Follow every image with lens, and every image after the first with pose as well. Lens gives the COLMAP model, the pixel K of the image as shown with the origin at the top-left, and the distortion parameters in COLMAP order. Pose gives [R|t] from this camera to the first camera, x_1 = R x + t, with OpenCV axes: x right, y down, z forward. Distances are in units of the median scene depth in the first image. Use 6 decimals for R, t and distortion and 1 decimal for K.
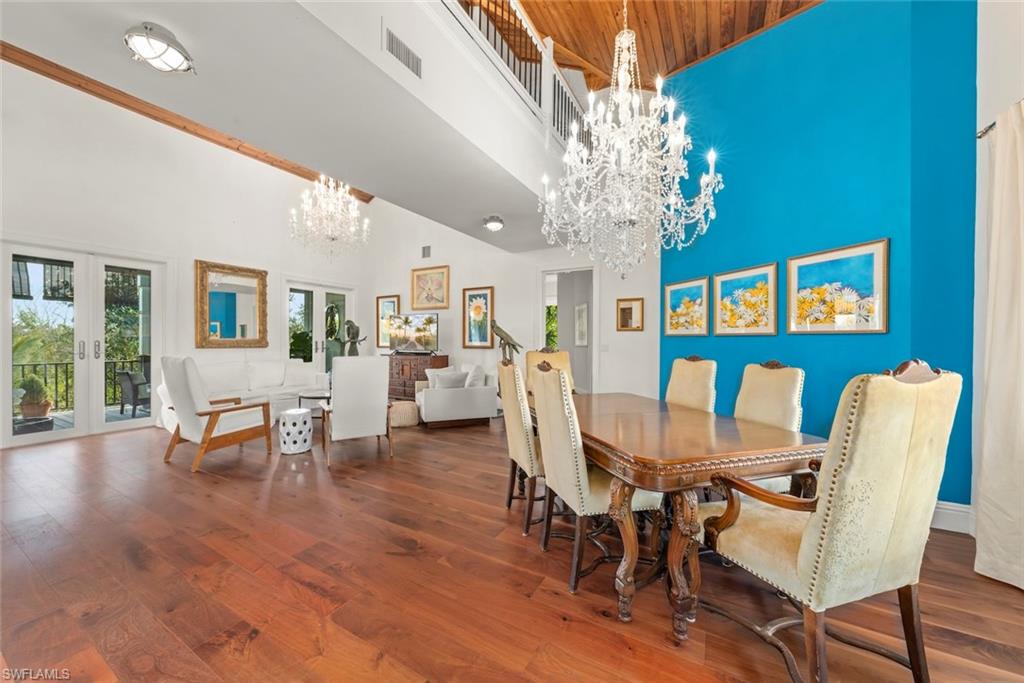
lens RADIAL K [[368.2, 0, 512.0], [0, 368.2, 341.5], [0, 0, 1]] dist [-0.001143, -0.000123]
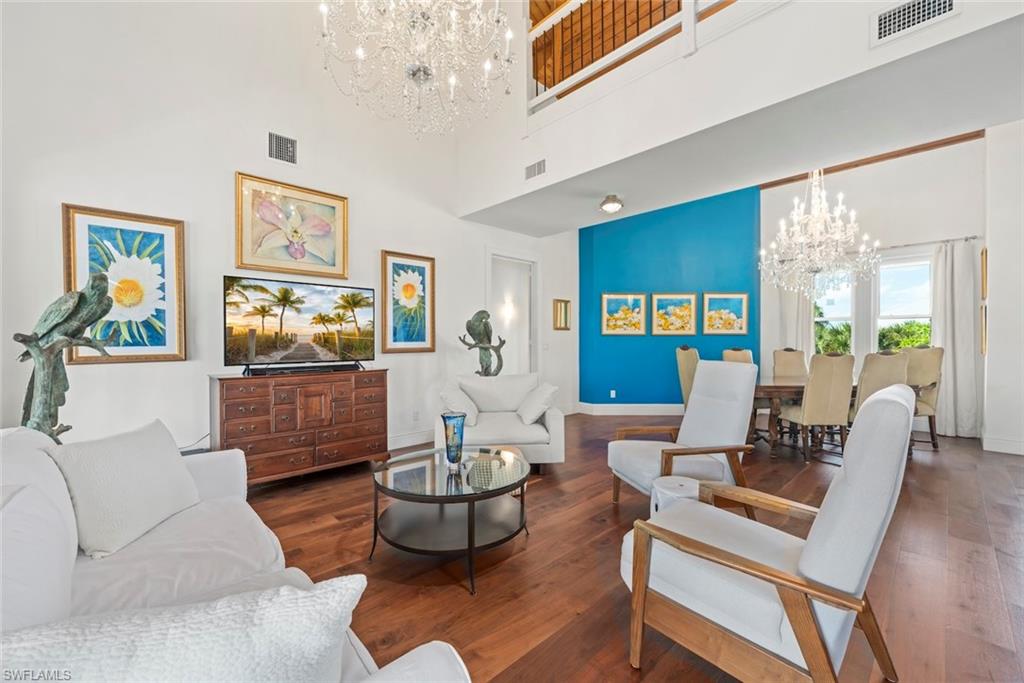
lens RADIAL K [[410.6, 0, 511.4], [0, 410.6, 342.7], [0, 0, 1]] dist [-0.000595, -0.000208]
pose [[0.299638, -0.011441, 0.953984, -0.748420], [0.006554, 0.999929, 0.009934, -0.003820], [-0.954030, 0.003275, 0.299692, 0.671469]]
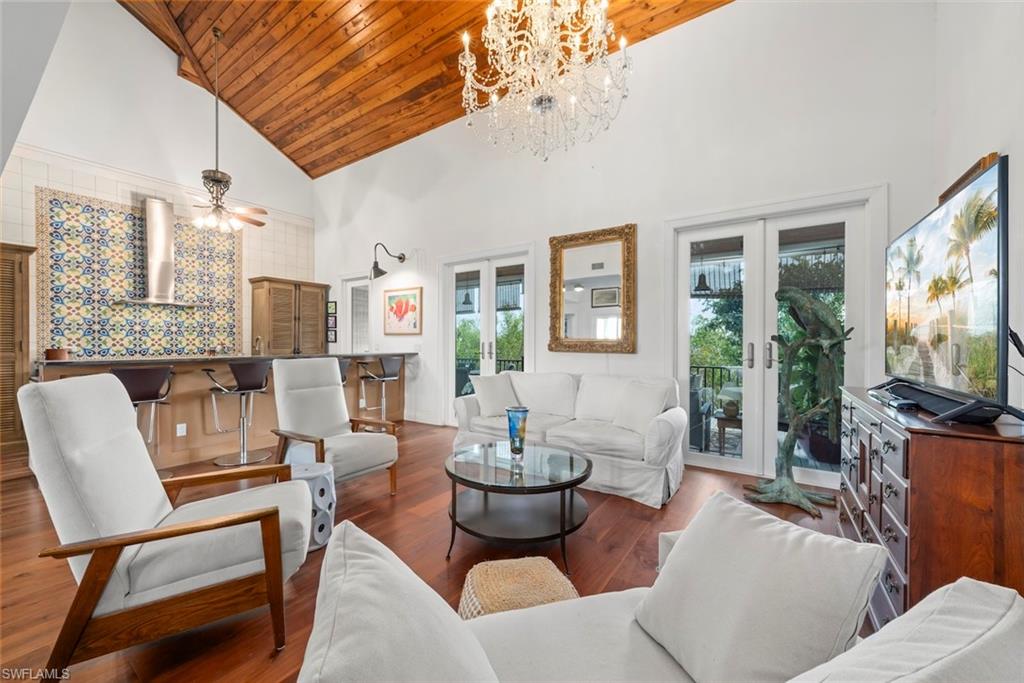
lens RADIAL K [[387.9, 0, 510.7], [0, 387.9, 343.1], [0, 0, 1]] dist [-0.000168, 0.000137]
pose [[-0.083111, -0.000648, -0.996540, -0.029774], [-0.005470, 0.999985, -0.000194, 0.001003], [0.996525, 0.005435, -0.083113, 0.858398]]
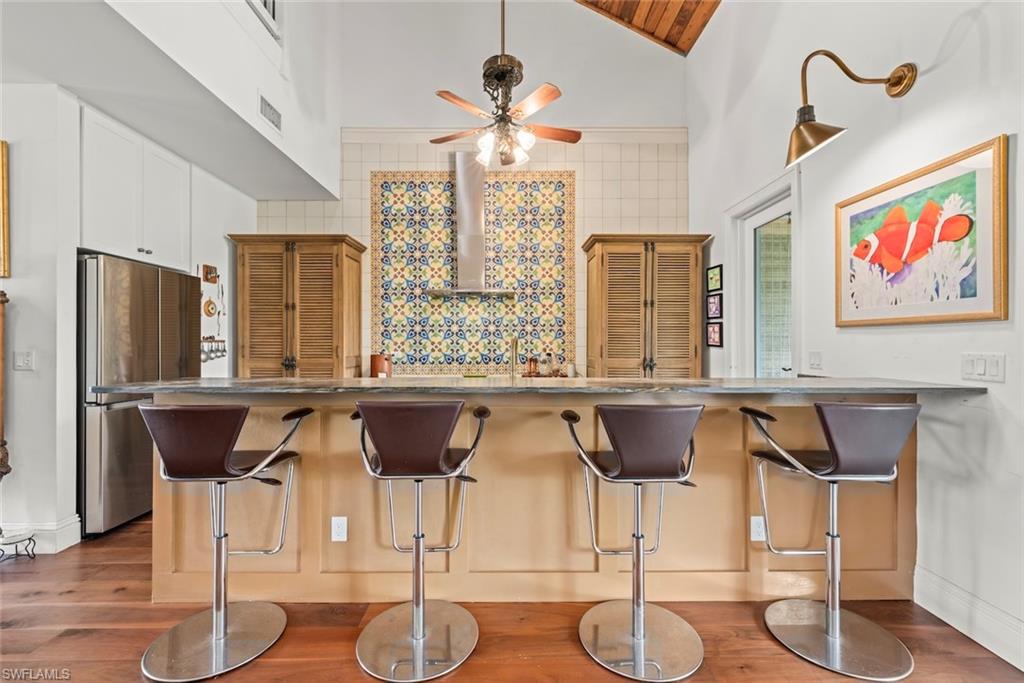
lens RADIAL K [[431.6, 0, 512.3], [0, 431.6, 343.1], [0, 0, 1]] dist [0.000986, 0.000029]
pose [[-0.866919, -0.004612, -0.498428, -0.529638], [-0.004362, 0.999989, -0.001666, -0.001841], [0.498430, 0.000729, -0.866930, 0.650849]]
